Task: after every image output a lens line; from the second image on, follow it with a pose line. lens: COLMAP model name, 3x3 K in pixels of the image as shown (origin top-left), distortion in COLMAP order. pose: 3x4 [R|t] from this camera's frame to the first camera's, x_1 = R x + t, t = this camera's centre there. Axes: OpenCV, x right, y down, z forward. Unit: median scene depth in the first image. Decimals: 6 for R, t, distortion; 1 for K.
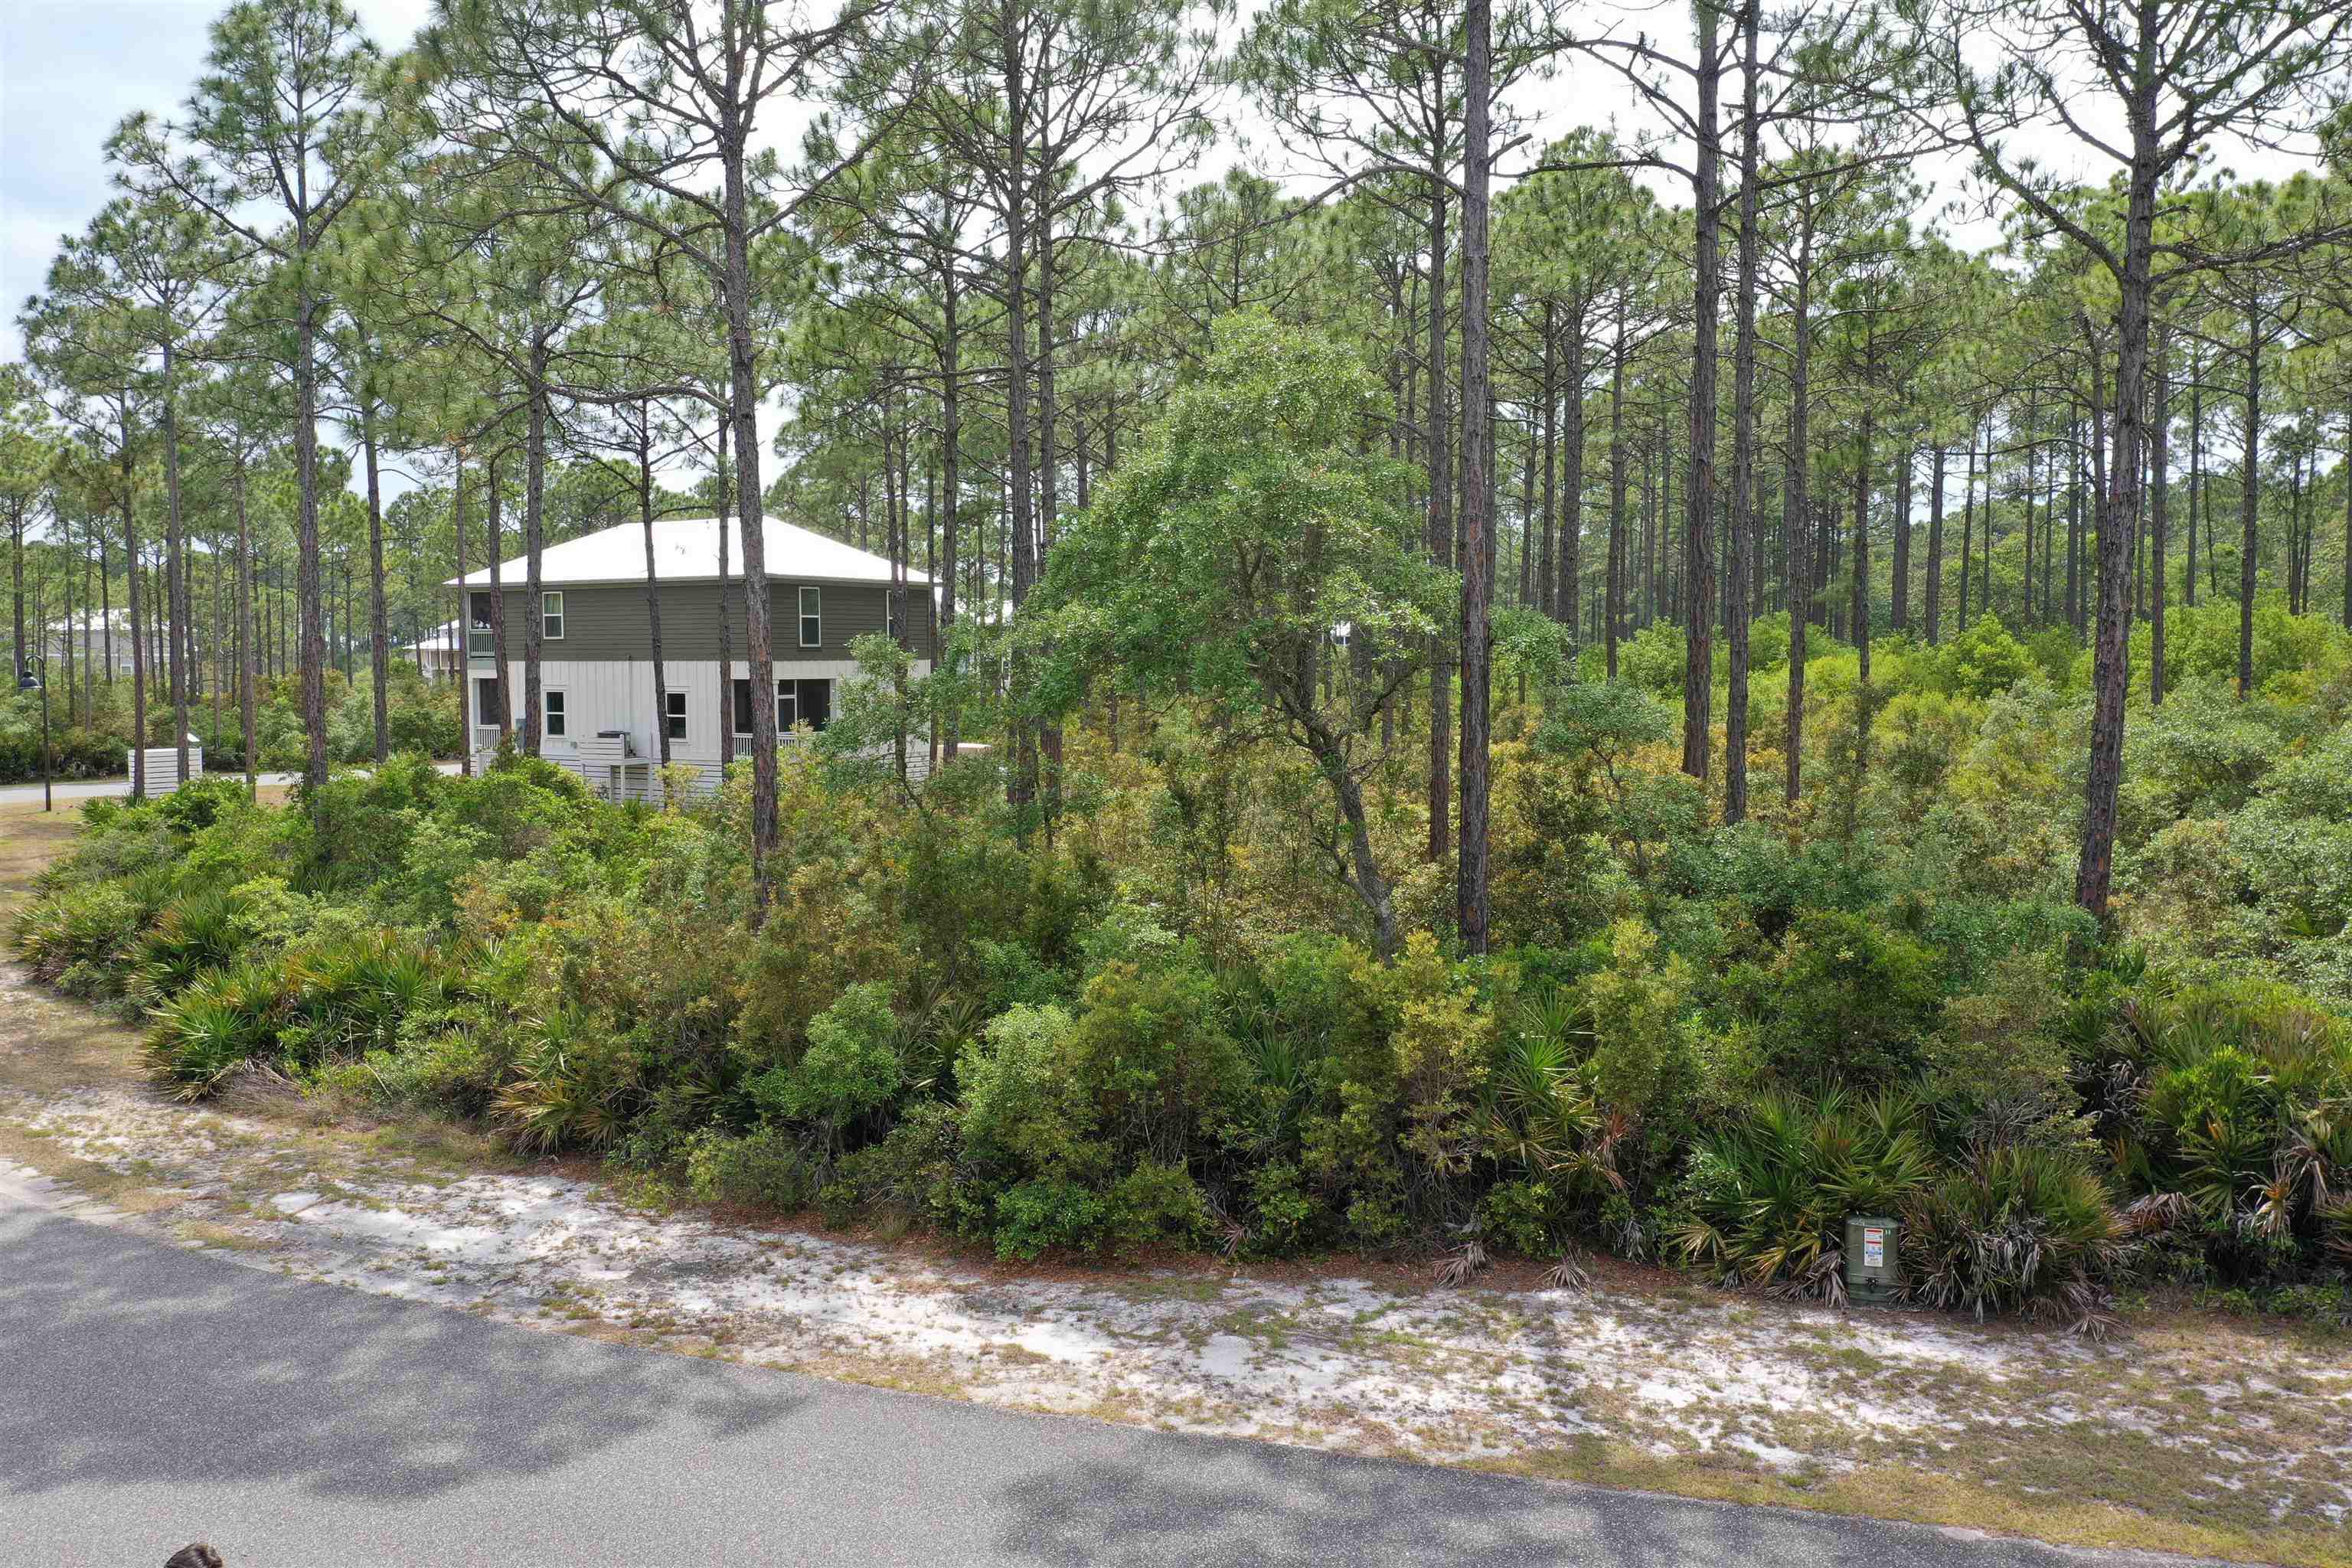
lens RADIAL K [[1877.9, 0, 1144.9], [0, 1877.9, 781.1], [0, 0, 1]] dist [0.005922, -0.010372]
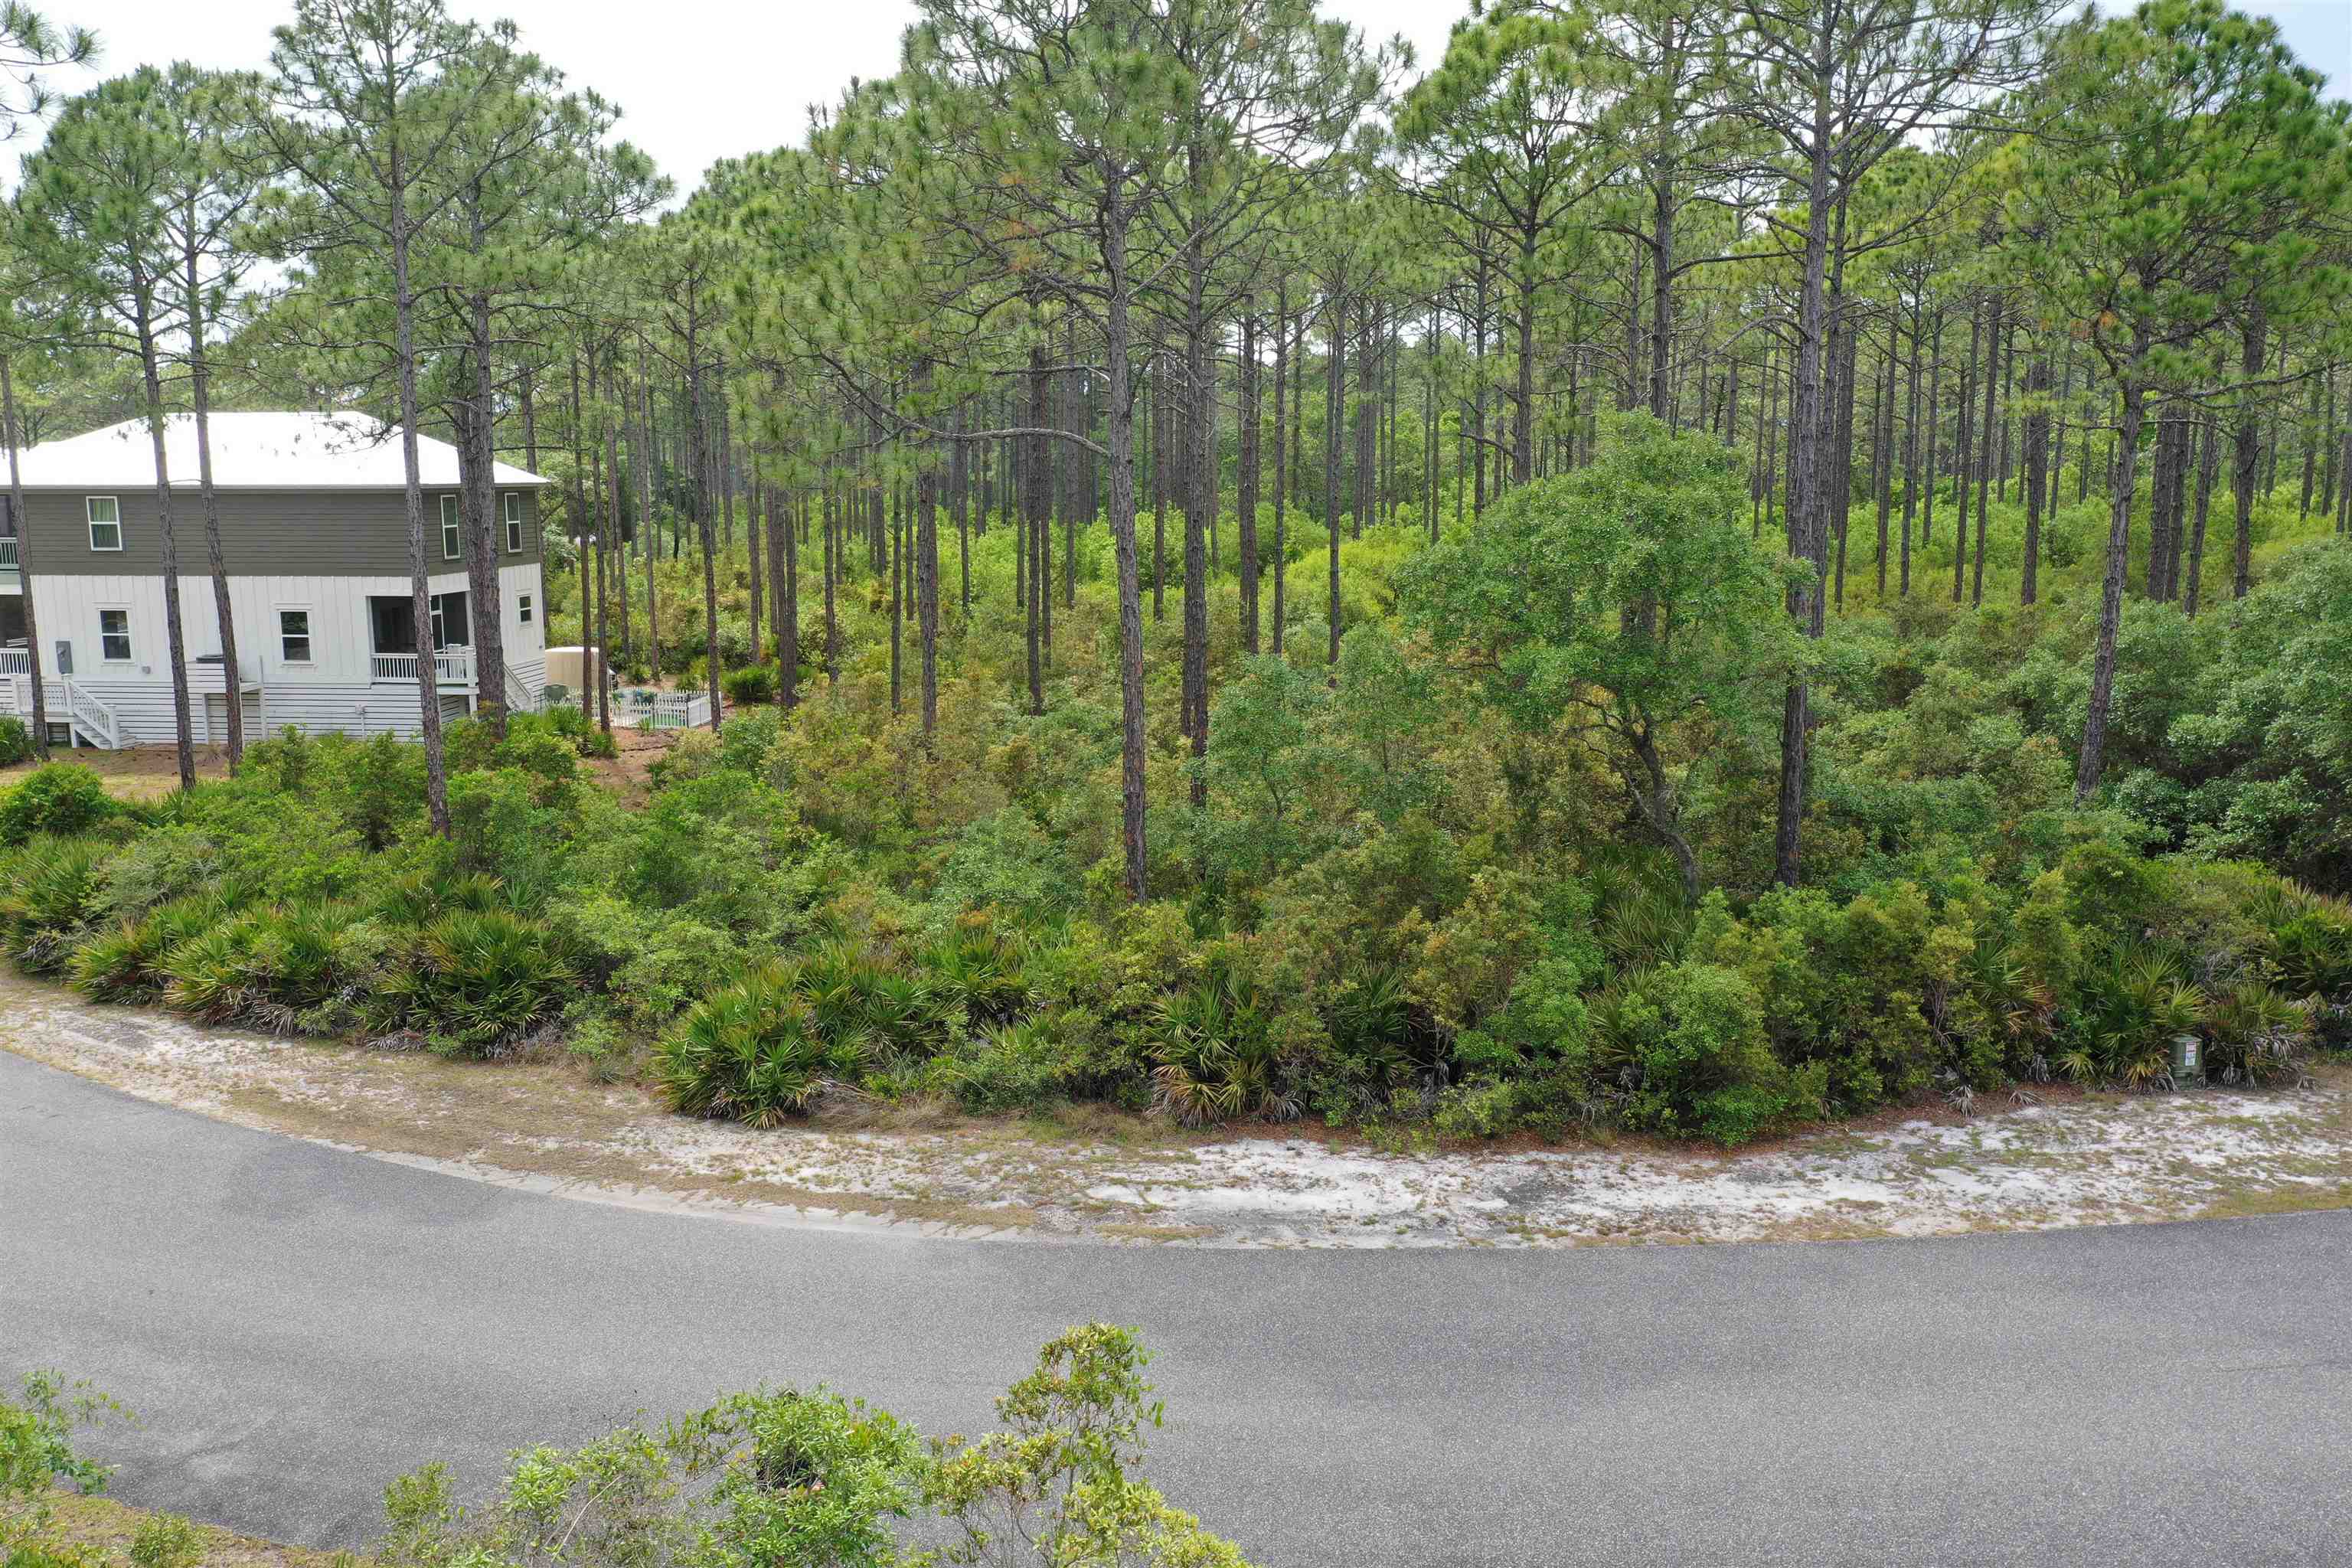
lens RADIAL K [[1877.9, 0, 1166.7], [0, 1877.9, 765.0], [0, 0, 1]] dist [0.005922, -0.010372]
pose [[0.898822, -0.072701, 0.432242, -1.027493], [0.033851, 0.994717, 0.096915, -0.178719], [-0.437004, -0.072477, 0.896535, -0.063085]]
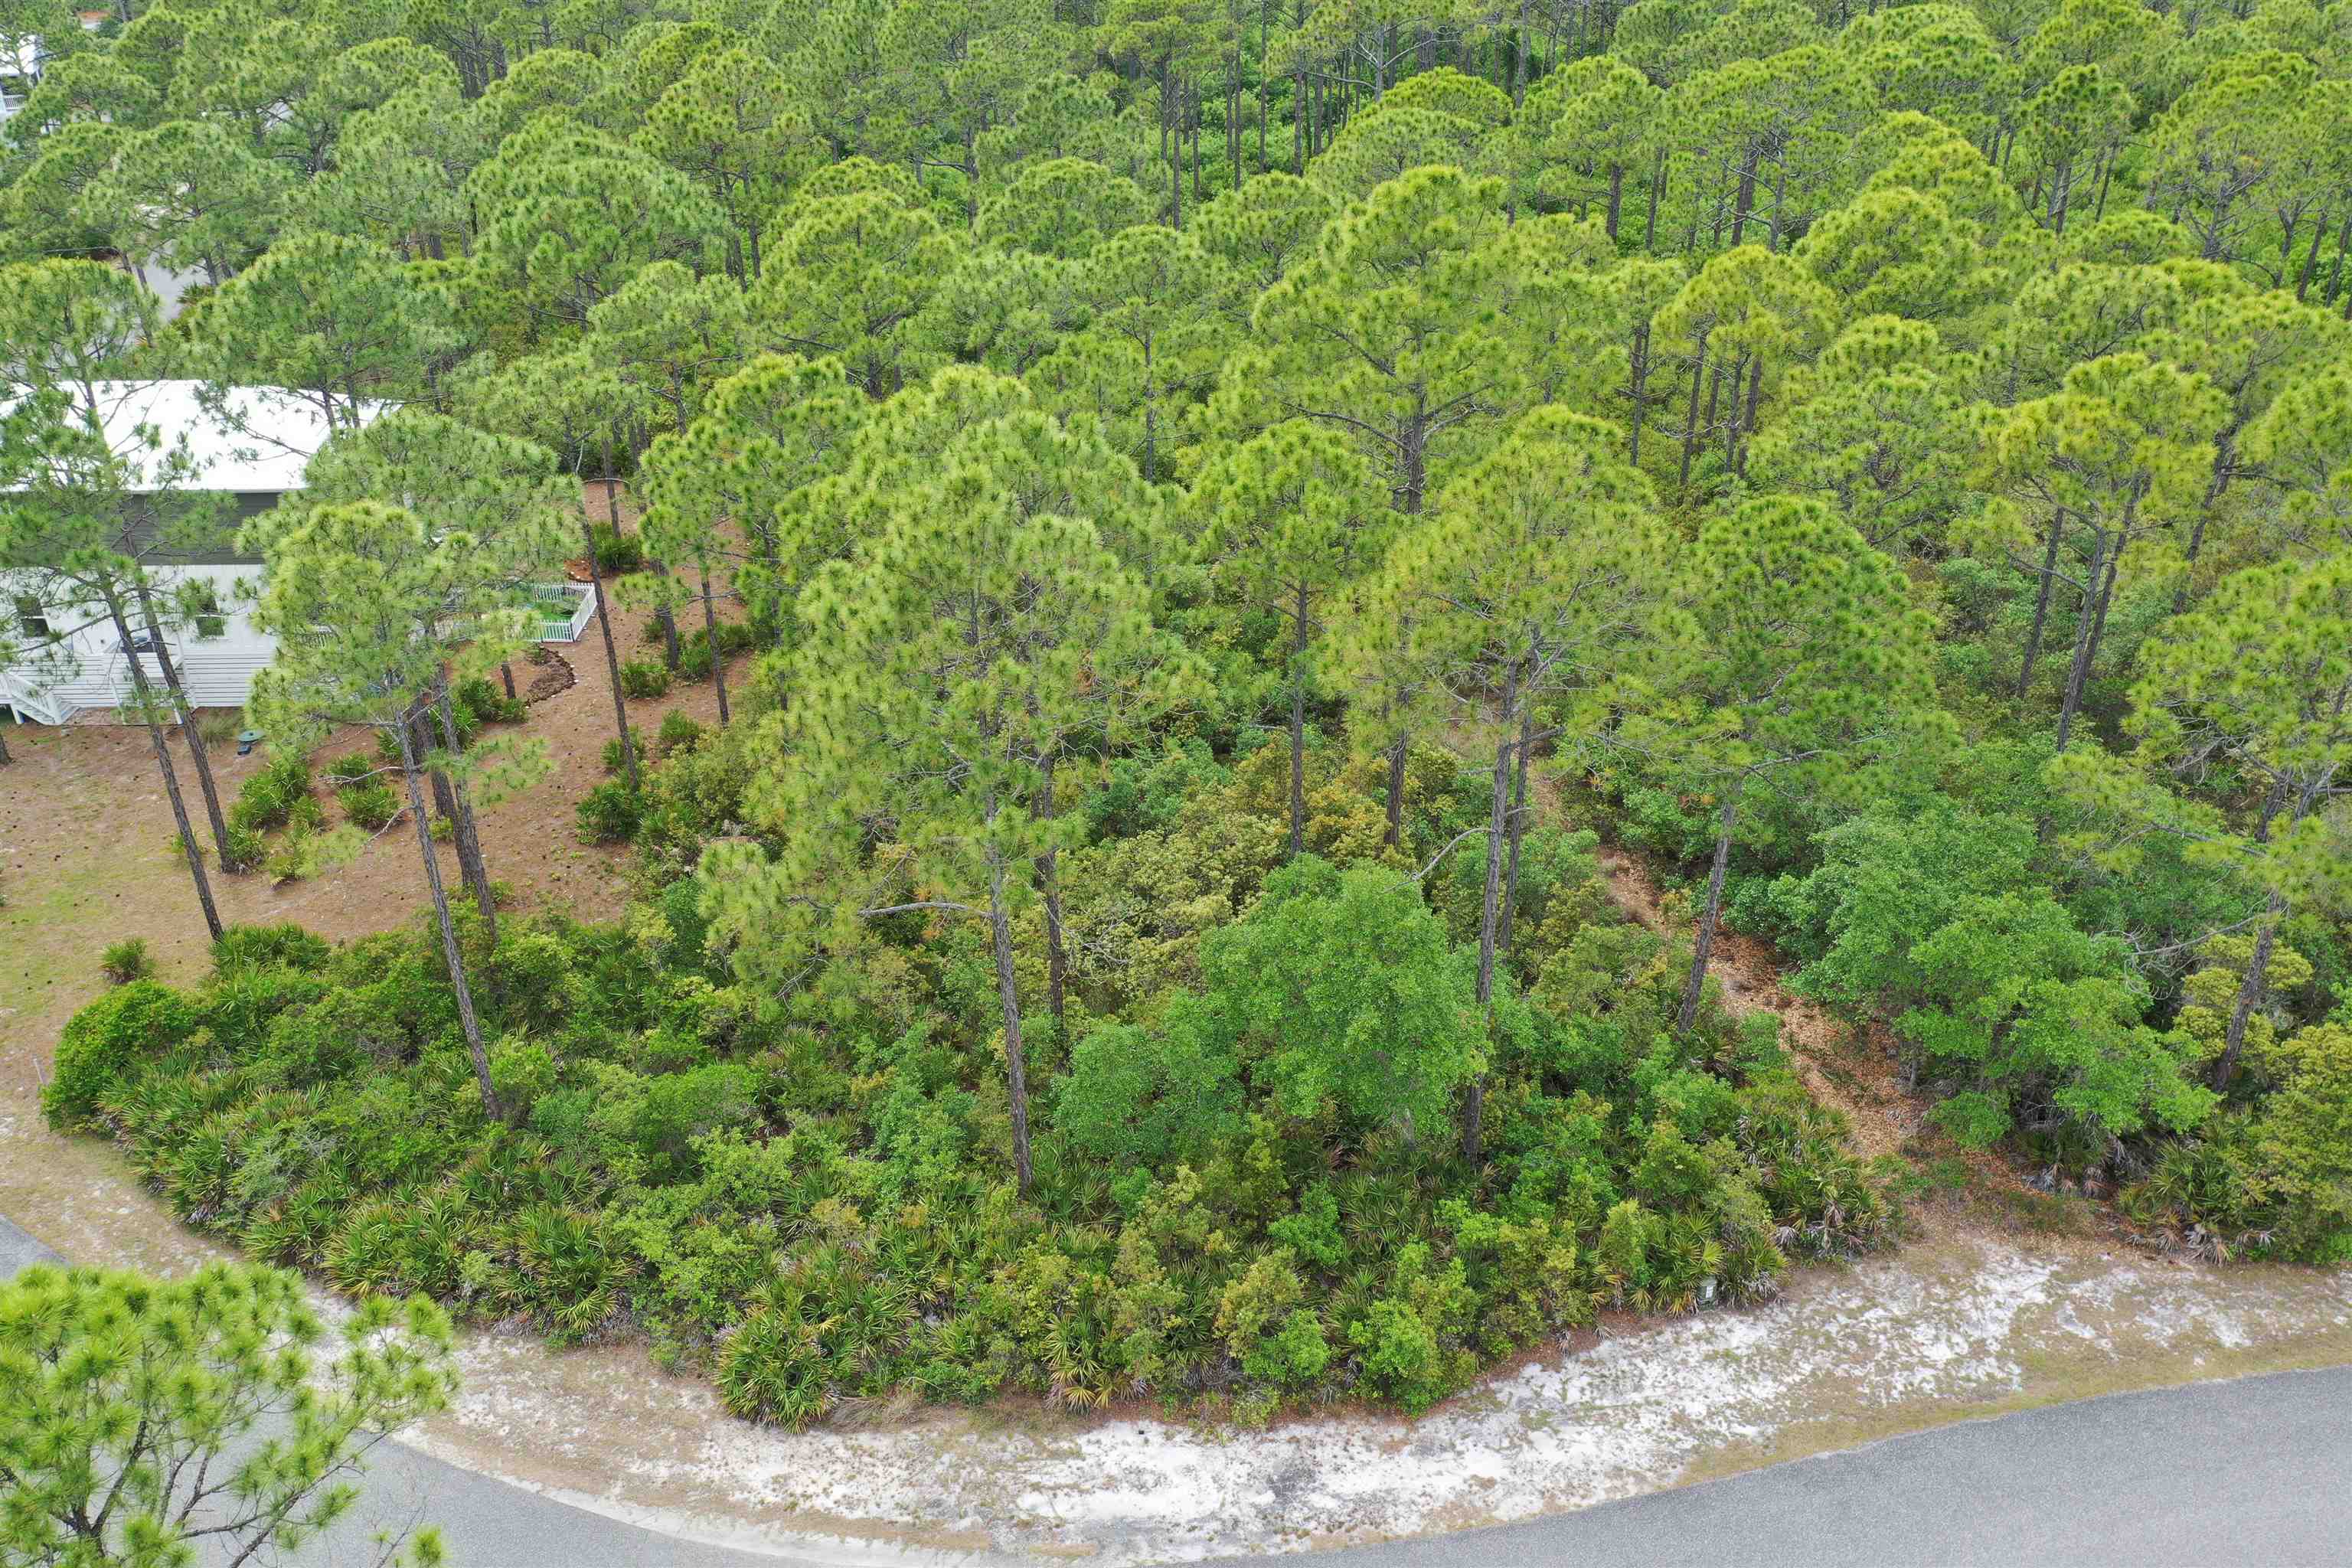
lens RADIAL K [[1877.9, 0, 1171.6], [0, 1877.9, 778.2], [0, 0, 1]] dist [0.005922, -0.010372]
pose [[0.846612, -0.264138, 0.462038, -1.149425], [0.044430, 0.900195, 0.433214, -1.420152], [-0.530353, -0.346236, 0.773852, -0.336119]]
